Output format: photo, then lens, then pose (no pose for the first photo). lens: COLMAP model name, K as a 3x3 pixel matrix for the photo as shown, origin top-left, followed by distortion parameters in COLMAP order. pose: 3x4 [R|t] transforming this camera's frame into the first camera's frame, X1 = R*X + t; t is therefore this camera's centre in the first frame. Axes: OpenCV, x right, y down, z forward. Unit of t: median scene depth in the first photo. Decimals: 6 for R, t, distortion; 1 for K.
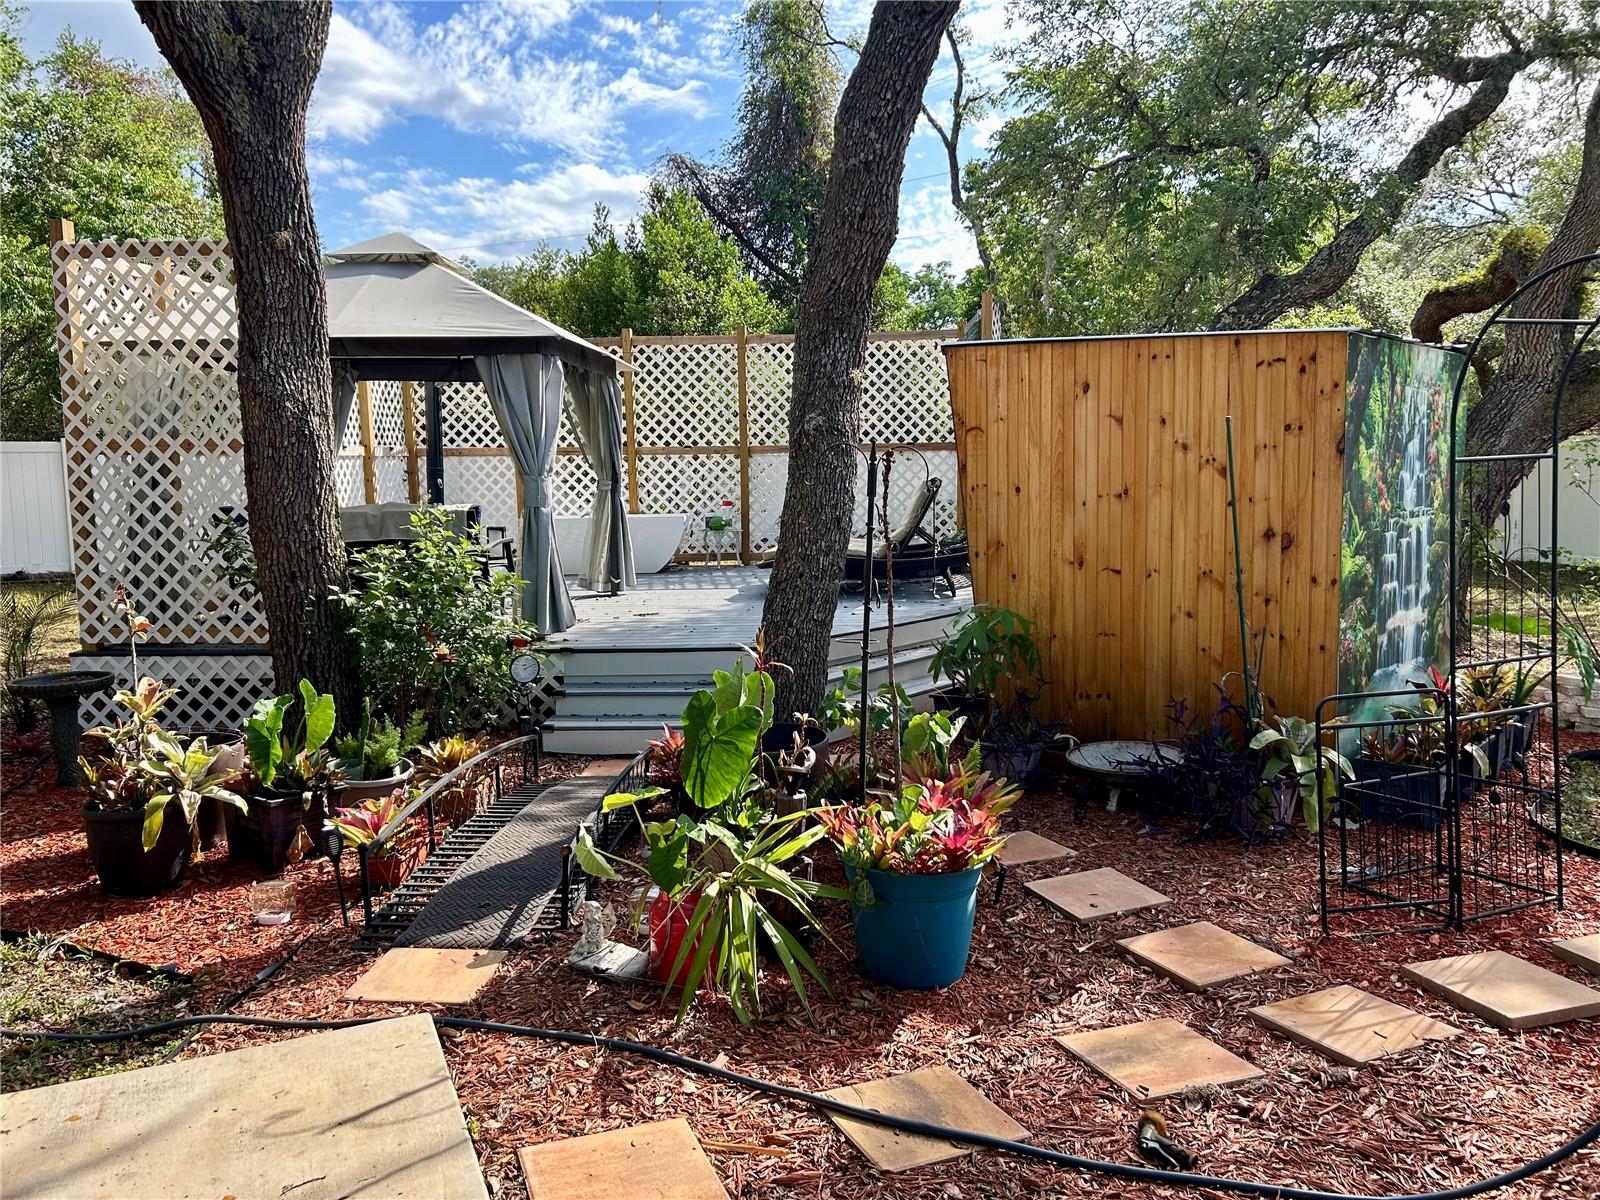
lens RADIAL K [[1230.2, 0, 801.7], [0, 1230.2, 593.0], [0, 0, 1]] dist [0.010578, -0.001512]
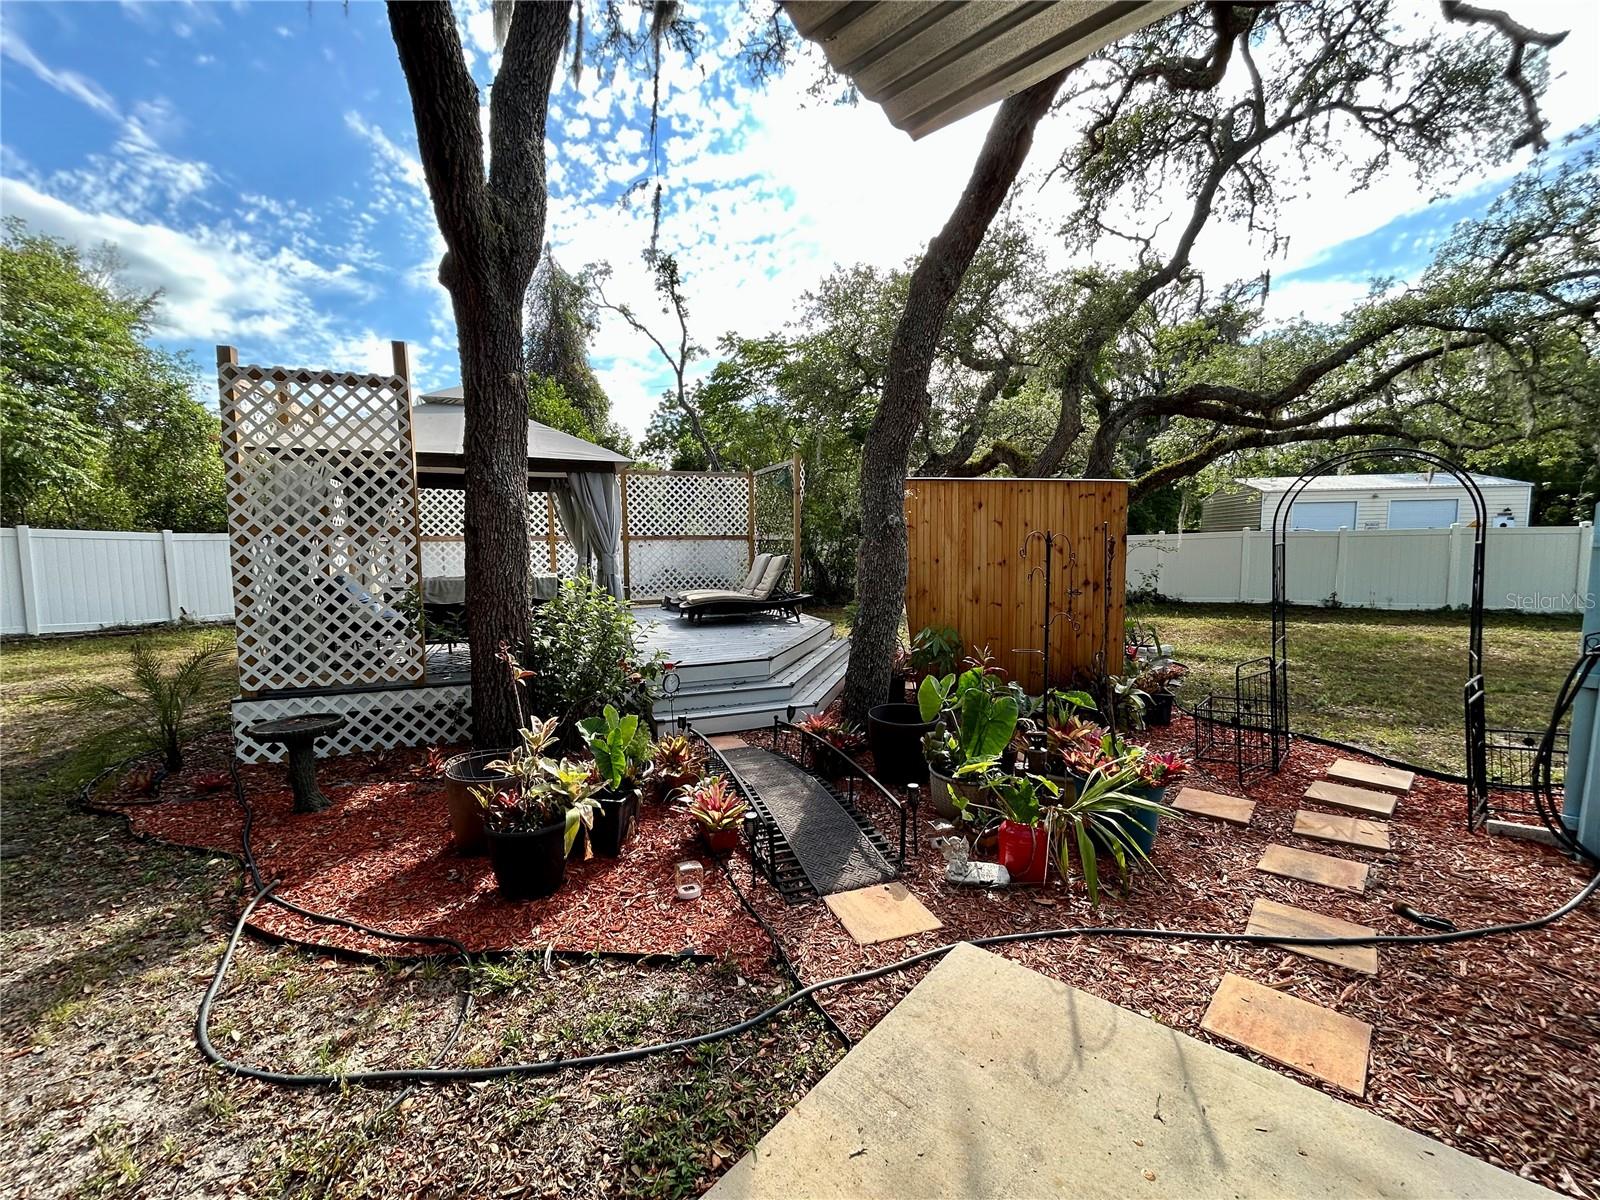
lens RADIAL K [[646.7, 0, 794.2], [0, 646.7, 602.3], [0, 0, 1]] dist [0.000030, -0.000010]
pose [[0.911415, -0.031826, 0.410256, -0.361999], [0.040143, 0.999126, -0.011673, -0.017662], [-0.409526, 0.027107, 0.911896, 0.192153]]
